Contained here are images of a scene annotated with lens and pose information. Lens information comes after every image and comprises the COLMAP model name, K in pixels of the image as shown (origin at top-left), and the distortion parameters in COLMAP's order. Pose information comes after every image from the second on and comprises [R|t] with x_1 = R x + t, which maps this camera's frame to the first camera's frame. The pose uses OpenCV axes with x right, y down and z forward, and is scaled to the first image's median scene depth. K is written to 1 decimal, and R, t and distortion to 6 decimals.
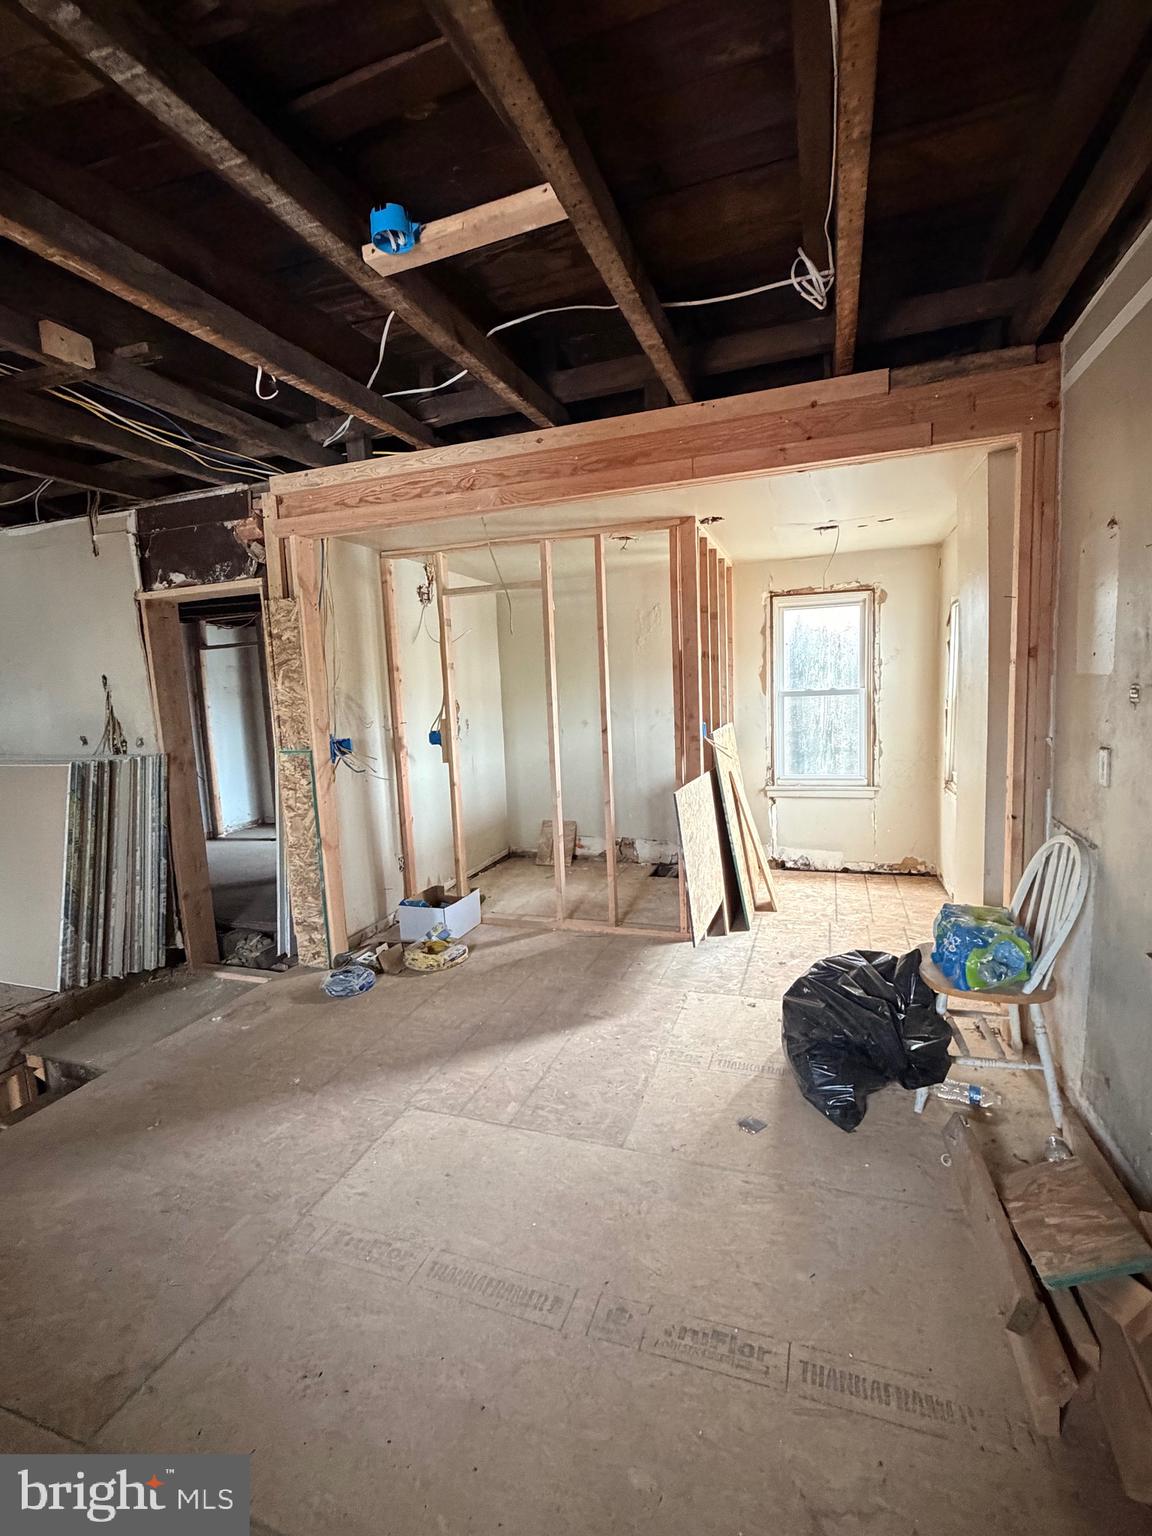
lens RADIAL K [[705.1, 0, 578.1], [0, 705.1, 771.2], [0, 0, 1]] dist [0.000959, -0.000944]
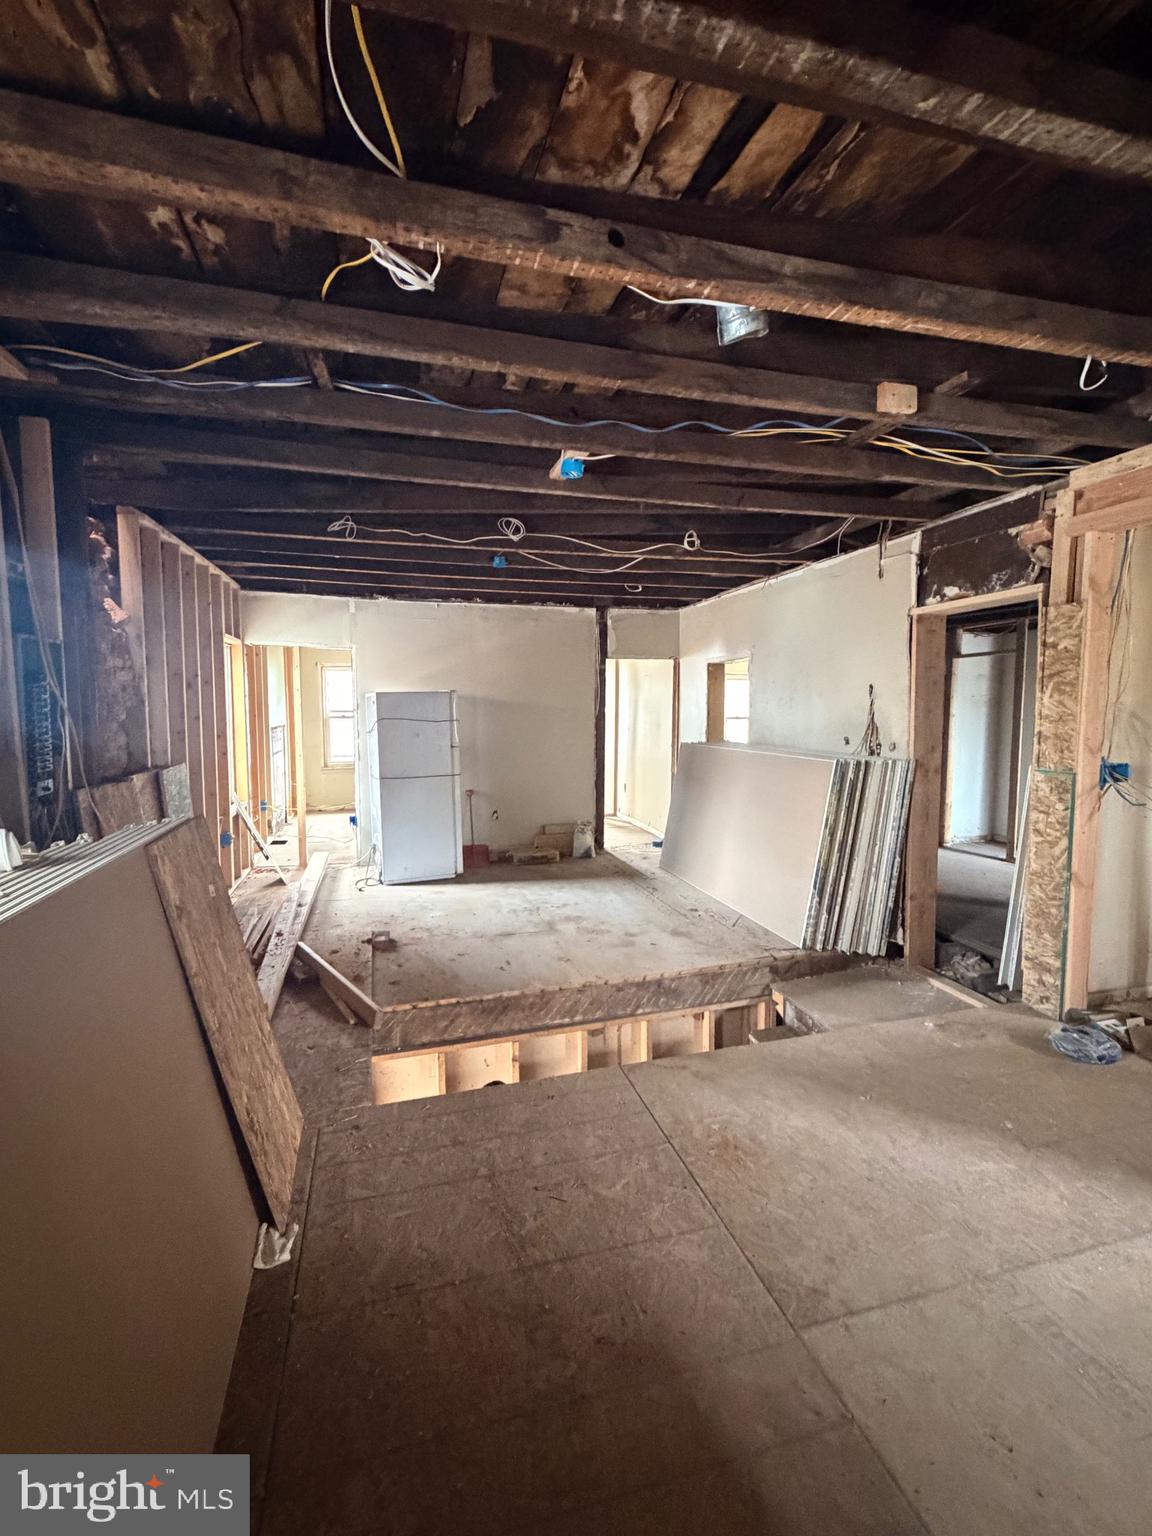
lens RADIAL K [[705.1, 0, 574.2], [0, 705.1, 768.6], [0, 0, 1]] dist [0.000959, -0.000944]
pose [[0.570552, 0.110815, -0.813751, -0.016358], [-0.120969, 0.991387, 0.050189, -0.002774], [0.812303, 0.069803, 0.579043, -0.025091]]
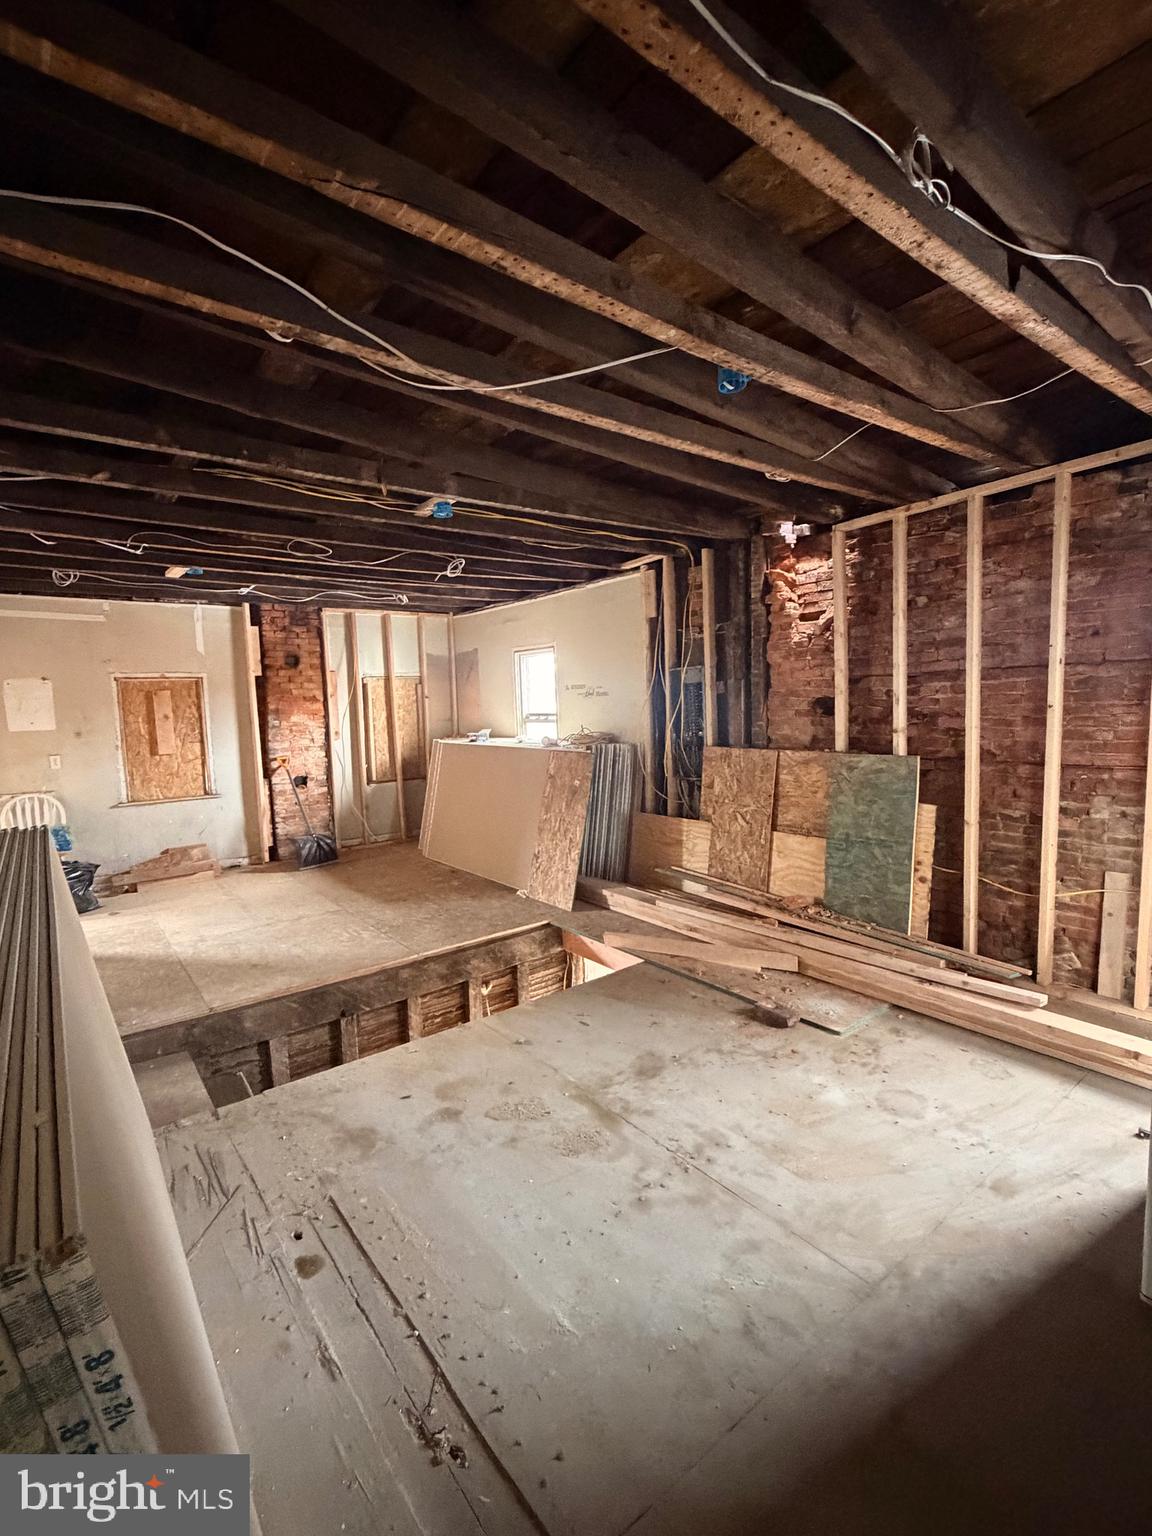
lens RADIAL K [[705.1, 0, 571.6], [0, 705.1, 767.1], [0, 0, 1]] dist [0.000959, -0.000944]
pose [[-0.836069, 0.016749, 0.548368, -1.407579], [0.133678, 0.975628, 0.174013, -0.107377], [-0.532089, 0.218791, -0.817932, 1.207005]]
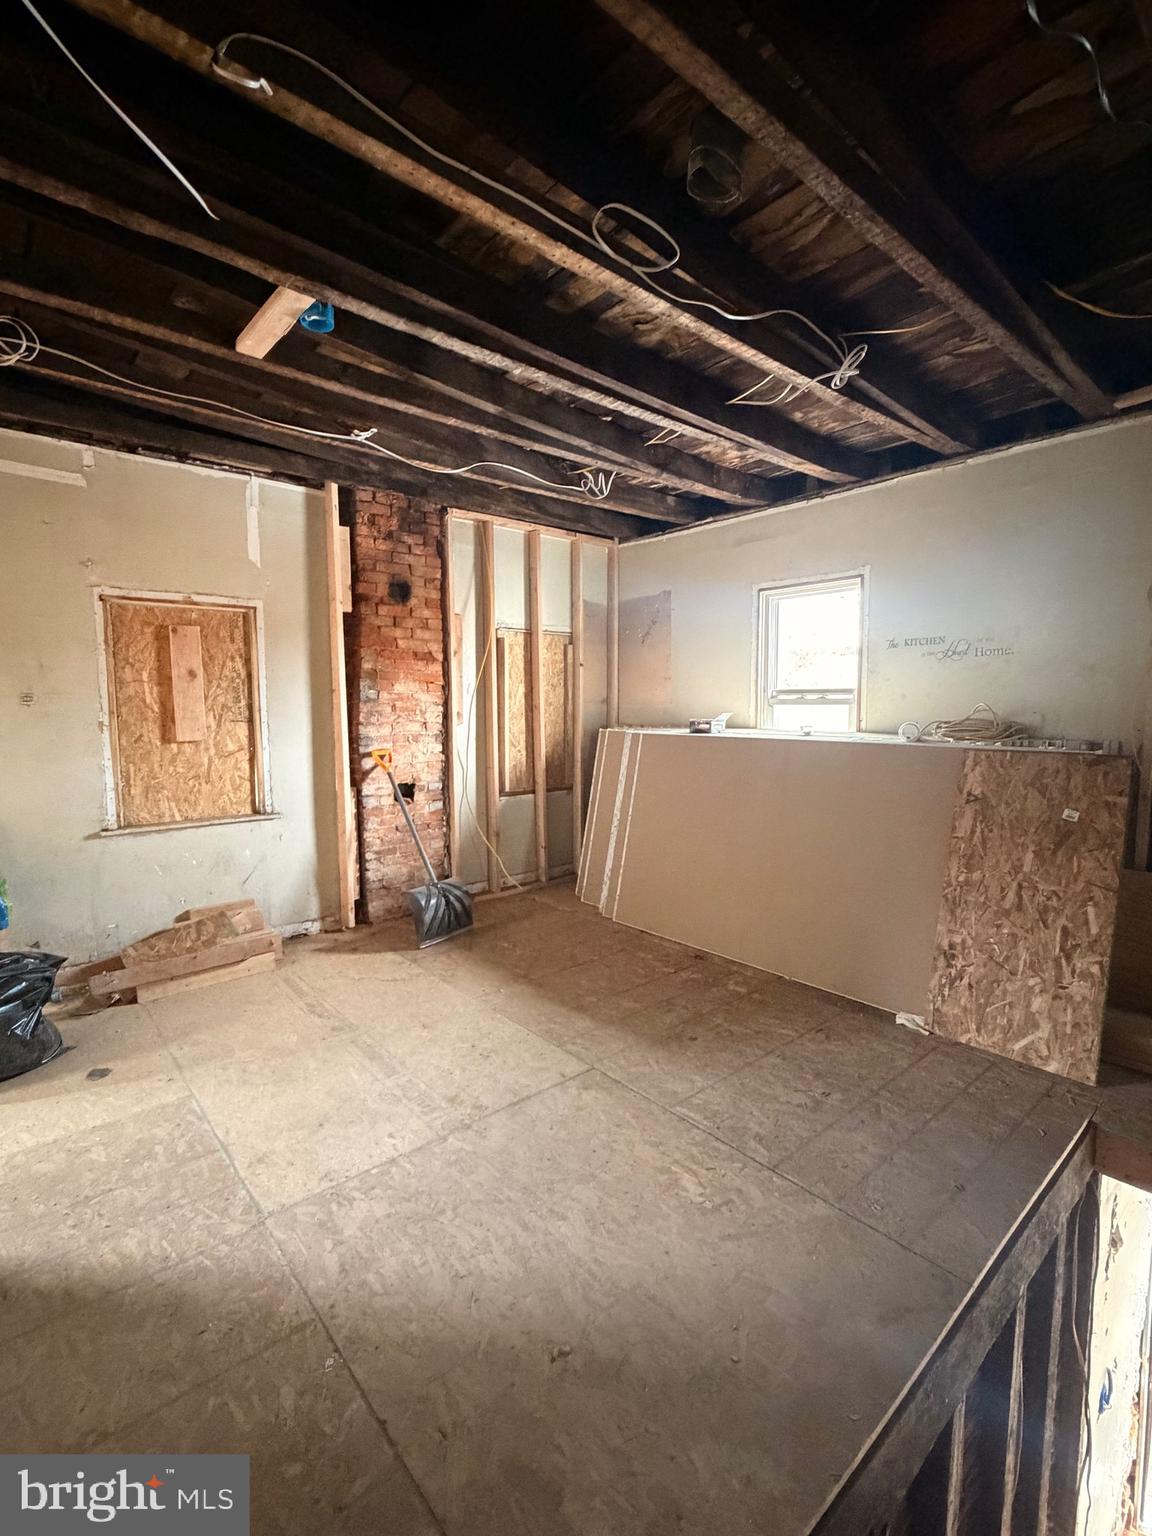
lens RADIAL K [[705.1, 0, 572.6], [0, 705.1, 767.5], [0, 0, 1]] dist [0.000959, -0.000944]
pose [[-0.865582, 0.001071, 0.500767, -0.579835], [0.103458, 0.978806, 0.176734, -0.052131], [-0.489964, 0.204786, -0.847347, 0.887731]]
